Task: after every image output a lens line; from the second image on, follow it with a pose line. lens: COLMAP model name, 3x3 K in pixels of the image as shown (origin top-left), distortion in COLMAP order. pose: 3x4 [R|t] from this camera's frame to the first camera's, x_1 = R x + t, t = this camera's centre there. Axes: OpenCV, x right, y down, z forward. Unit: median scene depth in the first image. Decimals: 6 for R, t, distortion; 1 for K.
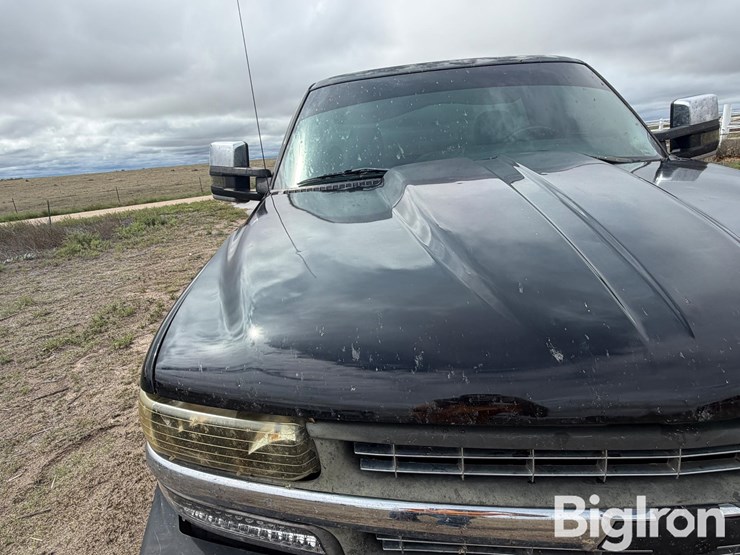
lens RADIAL K [[469.1, 0, 367.2], [0, 469.1, 290.7], [0, 0, 1]] dist [-0.045951, 0.040738]
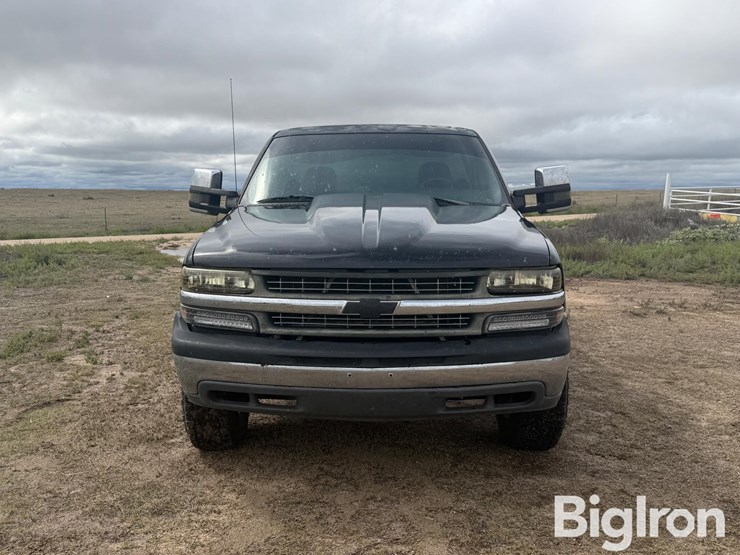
lens RADIAL K [[897.3, 0, 370.0], [0, 897.3, 277.5], [0, 0, 1]] dist [0.002427, -0.054337]
pose [[0.996060, 0.087762, -0.012746, 0.220734], [-0.088551, 0.976422, -0.196872, 0.444366], [-0.004832, 0.197225, 0.980346, -1.448005]]
